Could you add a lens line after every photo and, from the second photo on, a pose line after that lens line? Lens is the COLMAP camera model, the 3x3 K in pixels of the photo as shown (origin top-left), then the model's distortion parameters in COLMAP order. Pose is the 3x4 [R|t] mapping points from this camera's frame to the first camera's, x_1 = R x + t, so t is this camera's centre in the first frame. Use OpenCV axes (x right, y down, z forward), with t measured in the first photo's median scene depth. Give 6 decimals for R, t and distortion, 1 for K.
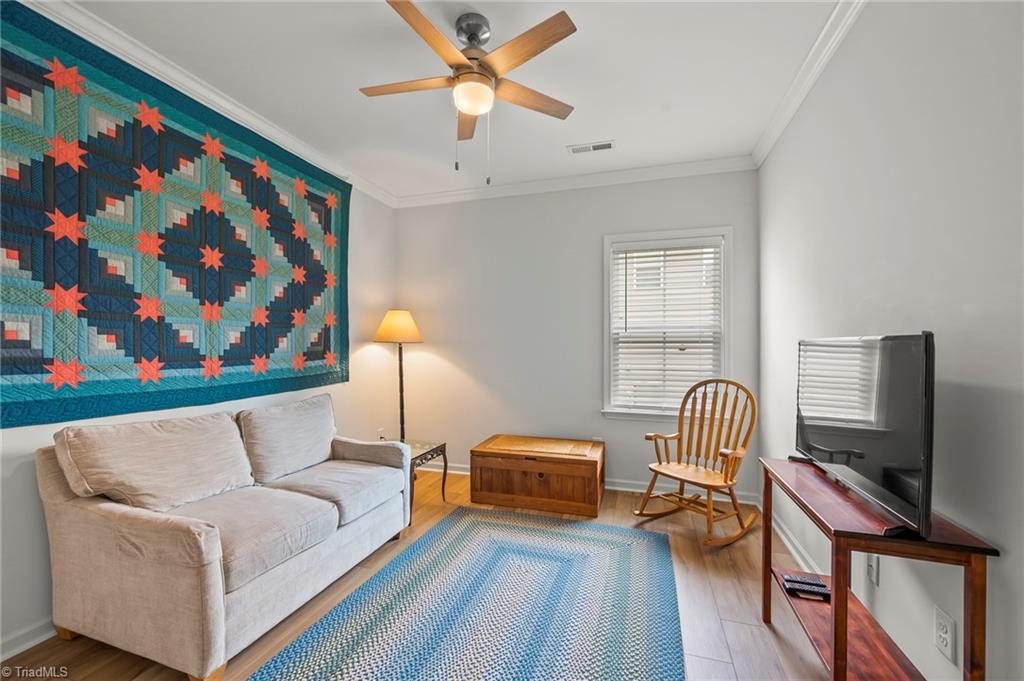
lens RADIAL K [[411.0, 0, 512.9], [0, 411.0, 342.6], [0, 0, 1]] dist [-0.002269, -0.000116]
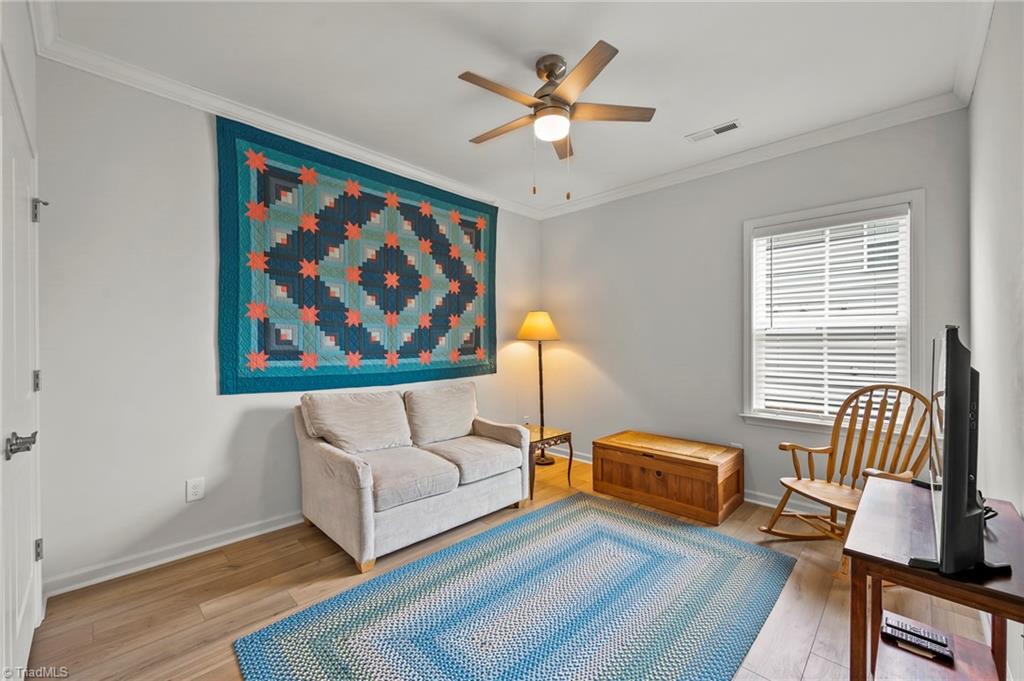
lens RADIAL K [[412.8, 0, 512.0], [0, 412.8, 340.5], [0, 0, 1]] dist [0.001833, 0.000074]
pose [[0.893379, -0.003154, -0.449292, 0.235195], [0.003851, 0.999992, 0.000638, -0.001039], [0.449286, -0.002301, 0.893385, -0.059666]]
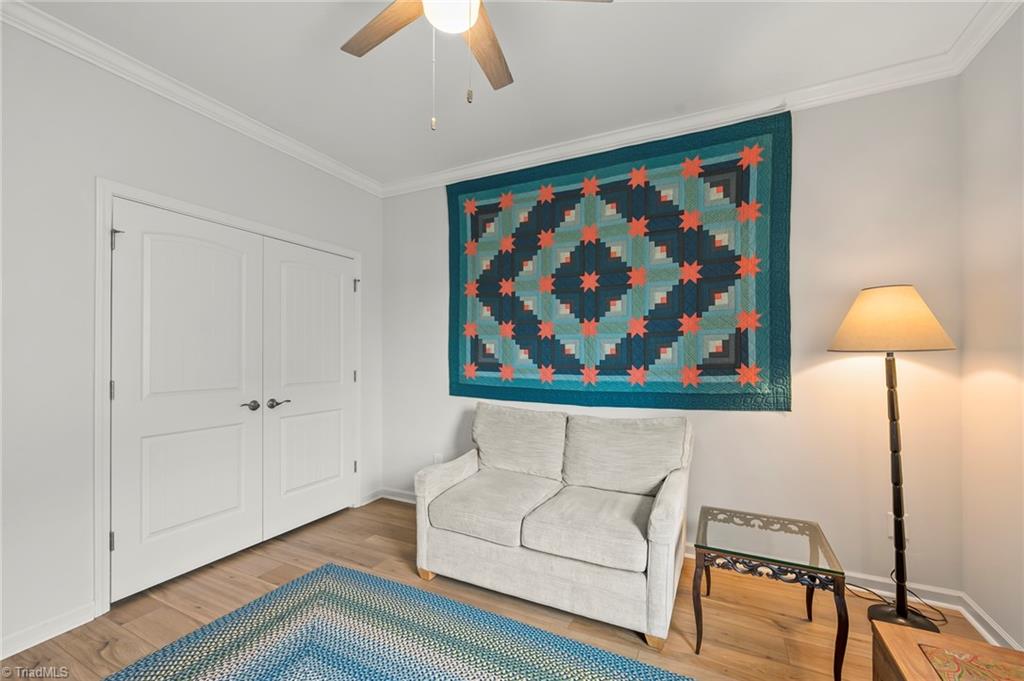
lens RADIAL K [[414.0, 0, 517.0], [0, 414.0, 352.4], [0, 0, 1]] dist [-0.001495, -0.000109]
pose [[-0.144130, -0.009901, -0.989509, 0.423324], [0.005720, 0.999925, -0.010838, 0.006444], [0.989542, -0.007222, -0.144062, 0.882820]]
